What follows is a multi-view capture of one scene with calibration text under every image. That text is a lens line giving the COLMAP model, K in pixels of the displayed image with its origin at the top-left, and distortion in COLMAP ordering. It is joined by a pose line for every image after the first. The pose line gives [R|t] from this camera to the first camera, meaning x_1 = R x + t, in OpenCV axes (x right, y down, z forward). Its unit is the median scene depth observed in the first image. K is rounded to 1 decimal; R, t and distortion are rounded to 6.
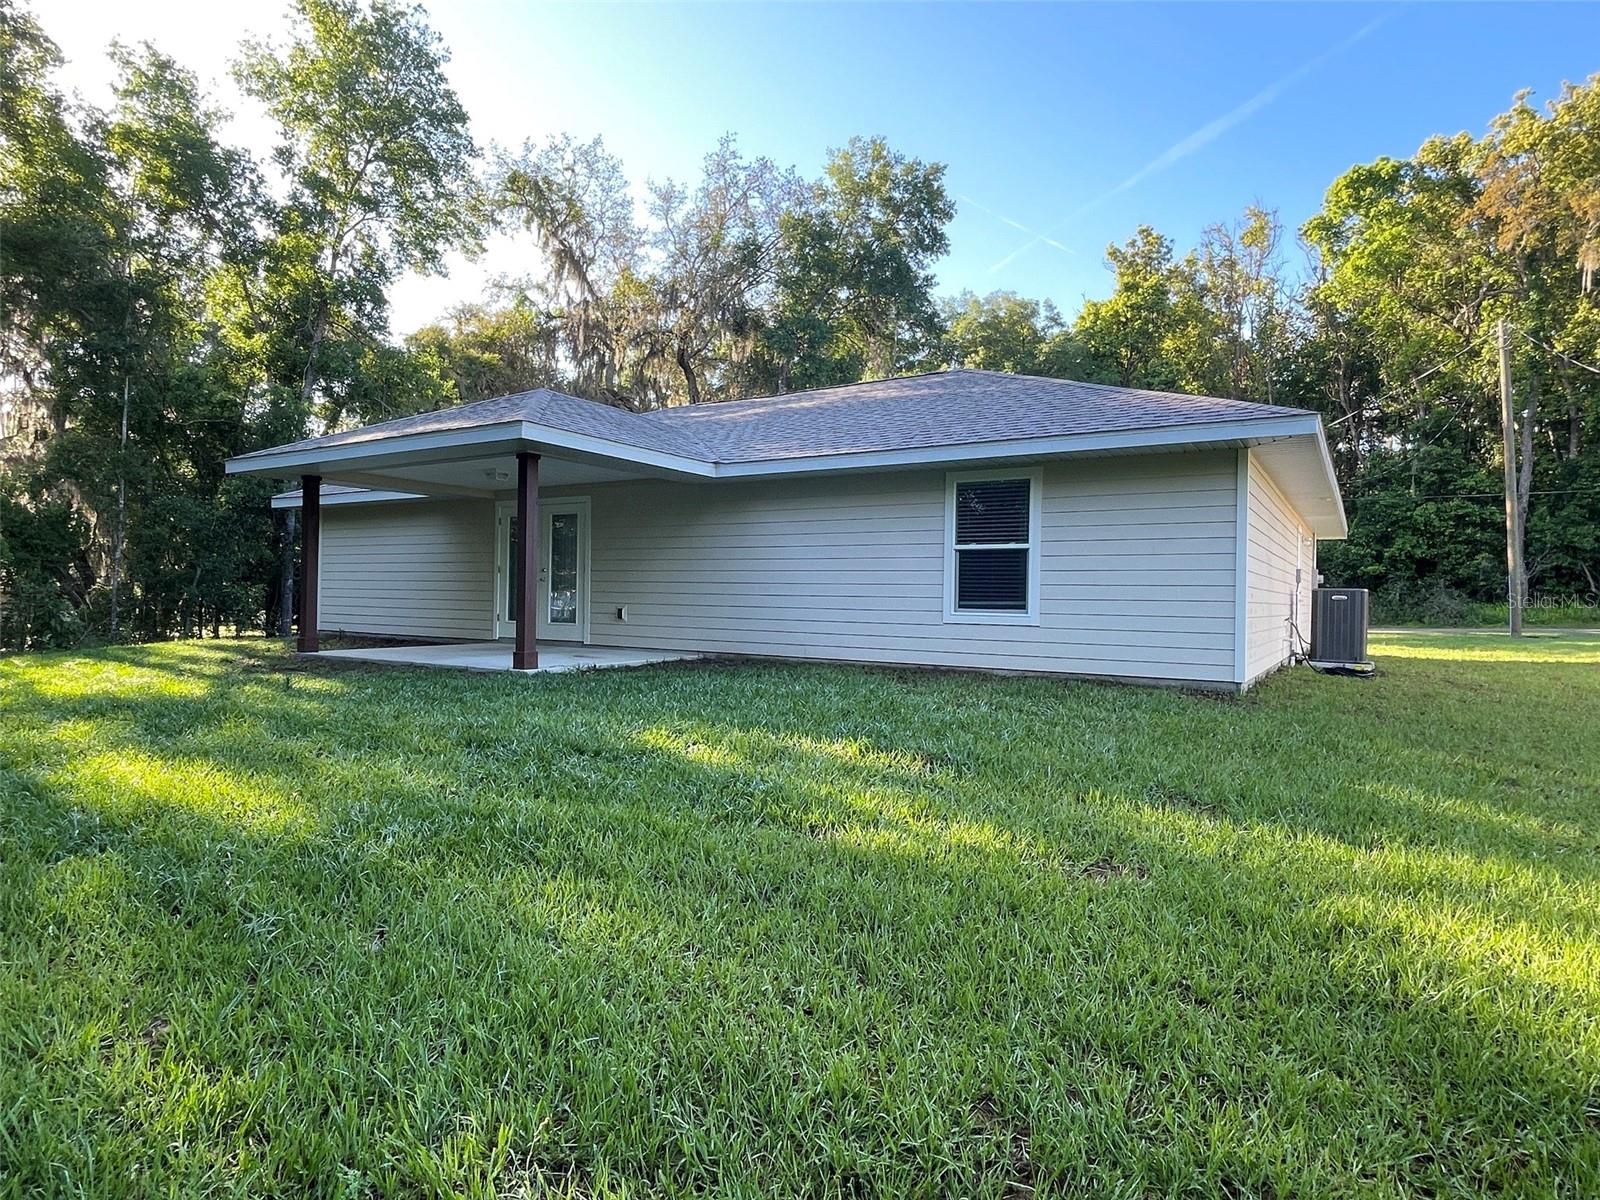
lens RADIAL K [[923.1, 0, 797.9], [0, 923.1, 601.7], [0, 0, 1]] dist [-0.002071, 0.001870]
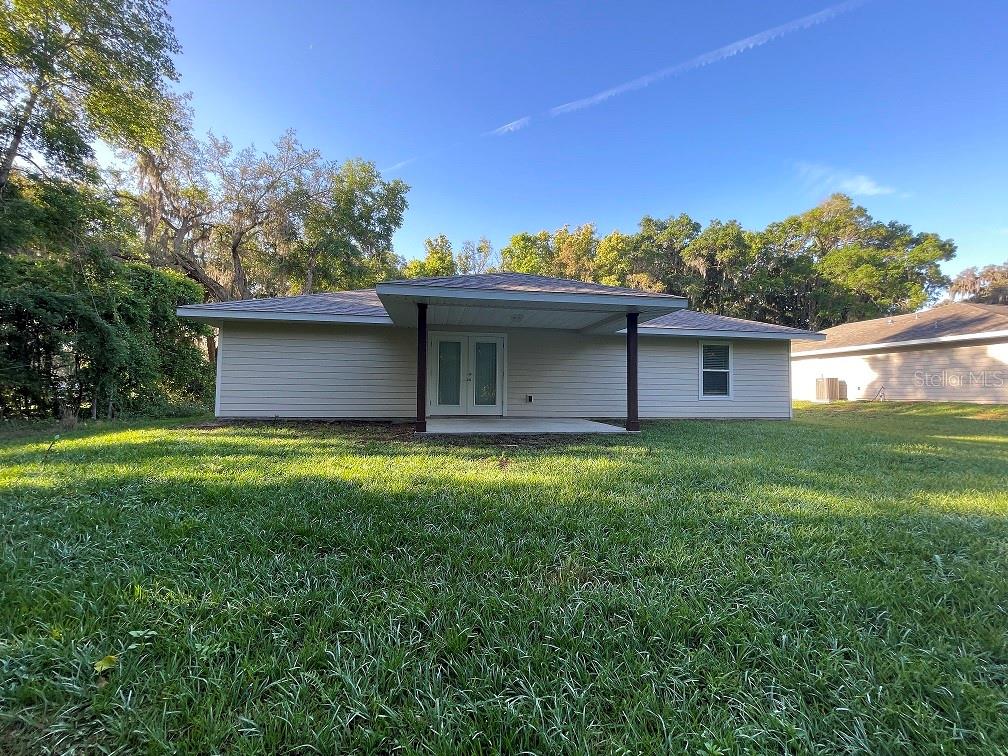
lens RADIAL K [[405.1, 0, 504.0], [0, 405.1, 378.0], [0, 0, 1]] dist [-0.000324, 0.000363]
pose [[0.747859, 0.016016, 0.663664, -0.889275], [0.003541, 0.999598, -0.028114, -0.007598], [-0.663848, 0.023375, 0.747502, 0.491355]]
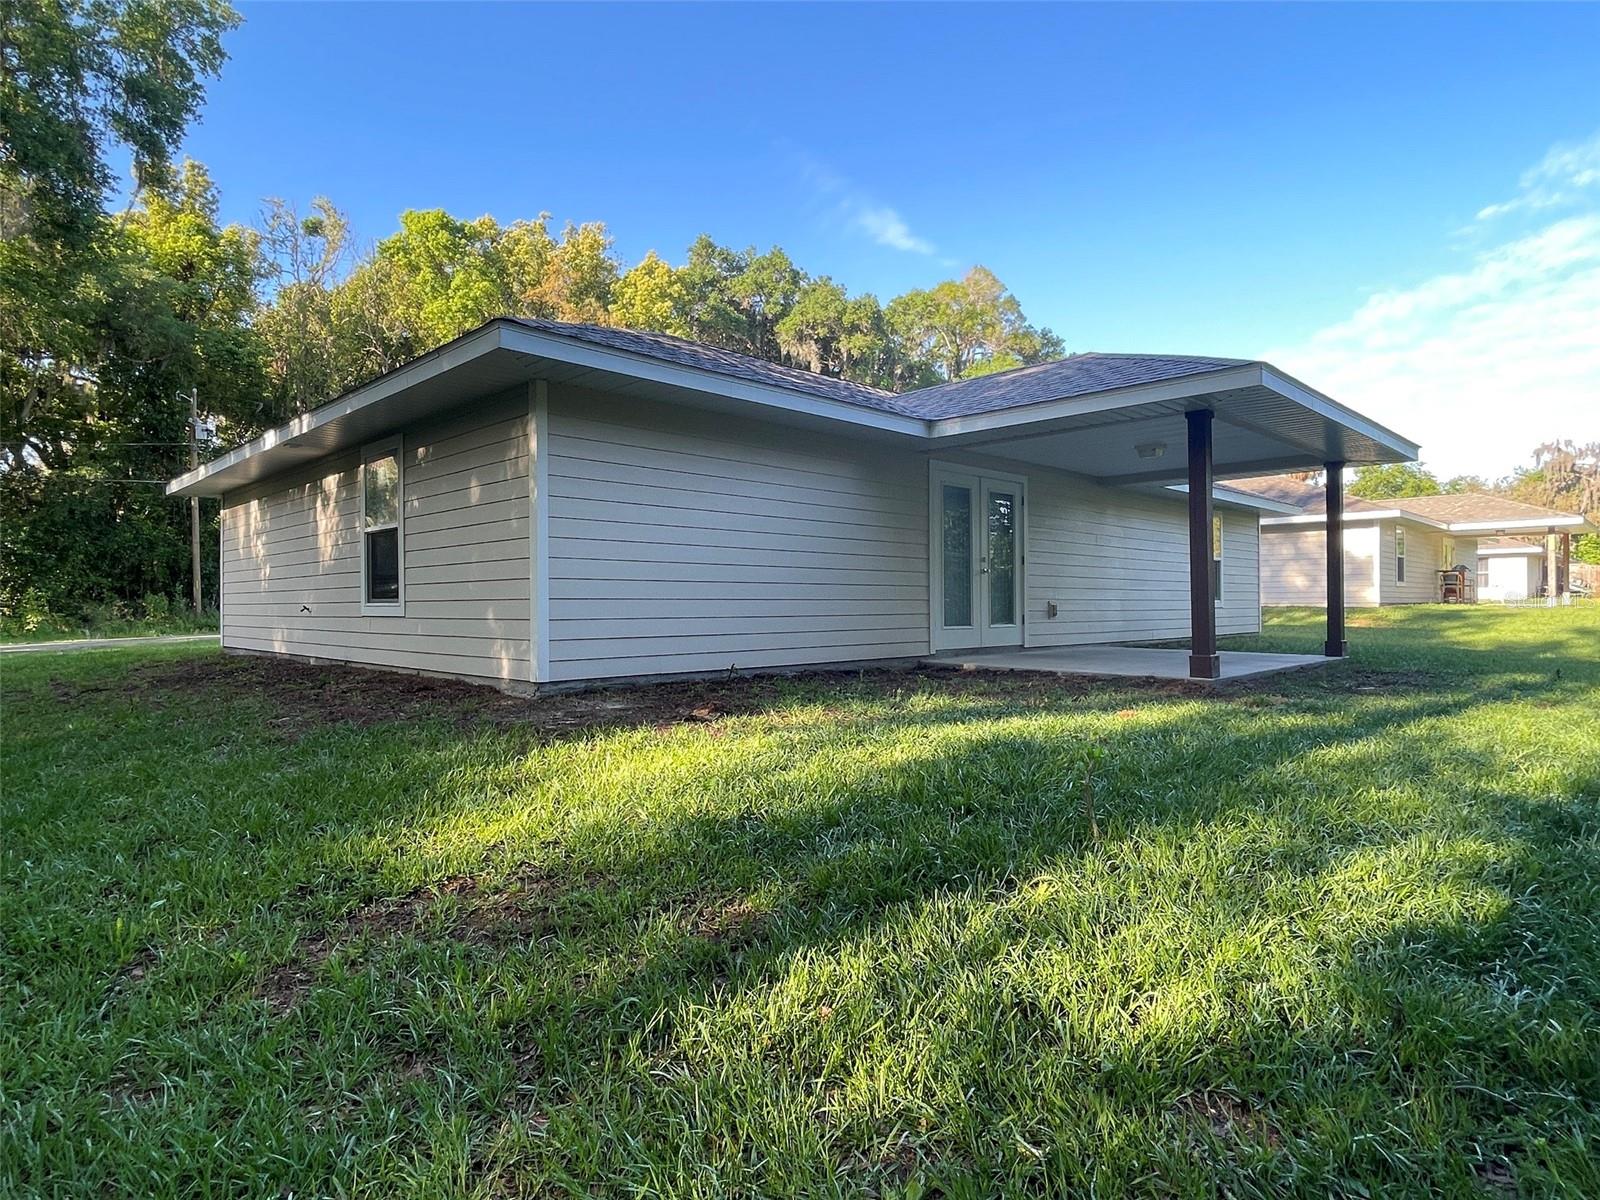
lens RADIAL K [[891.1, 0, 800.0], [0, 891.1, 600.0], [0, 0, 1]] dist [0.002766, 0.000456]
pose [[0.240473, -0.010057, 0.970604, -1.287123], [0.013058, 0.999889, 0.007125, -0.009019], [-0.970568, 0.010961, 0.240577, 1.188570]]
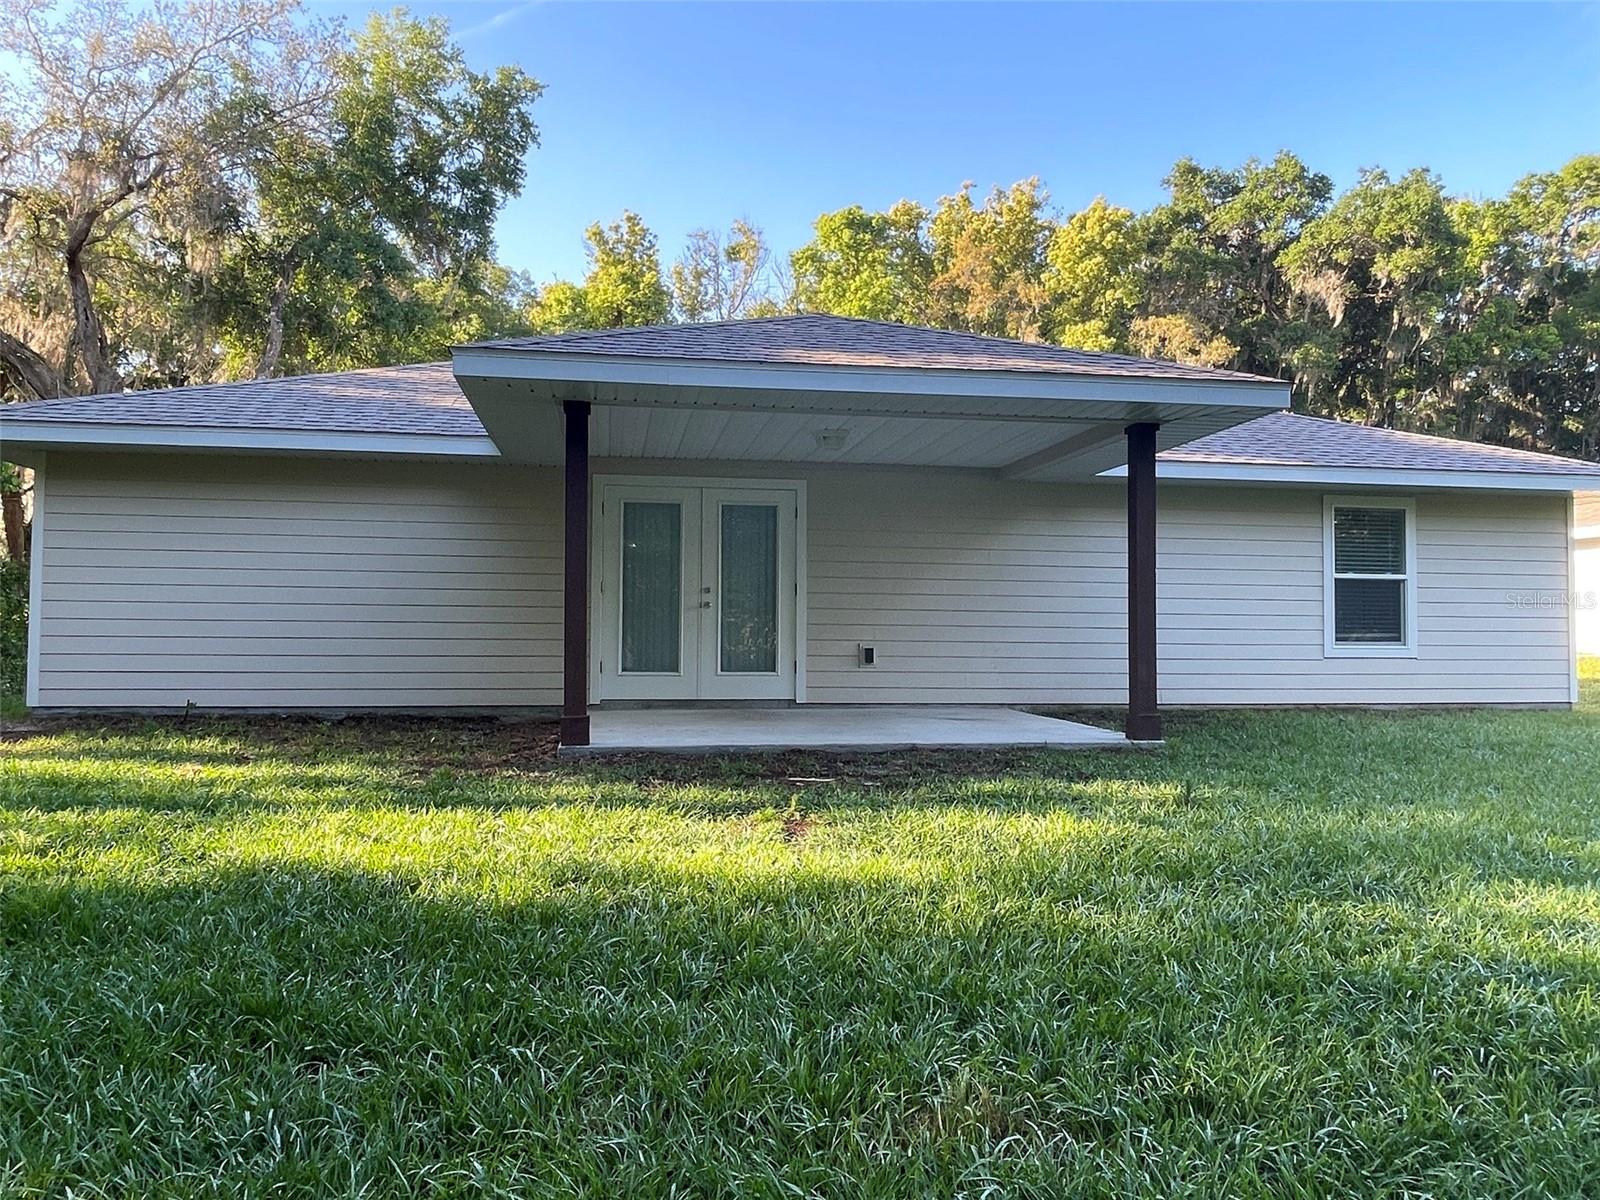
lens RADIAL K [[1092.7, 0, 793.8], [0, 1092.7, 609.2], [0, 0, 1]] dist [0.001592, -0.002247]
pose [[0.752167, 0.006757, 0.658938, -0.890221], [0.008270, 0.999772, -0.019692, -0.007256], [-0.658921, 0.020261, 0.751939, 0.486561]]
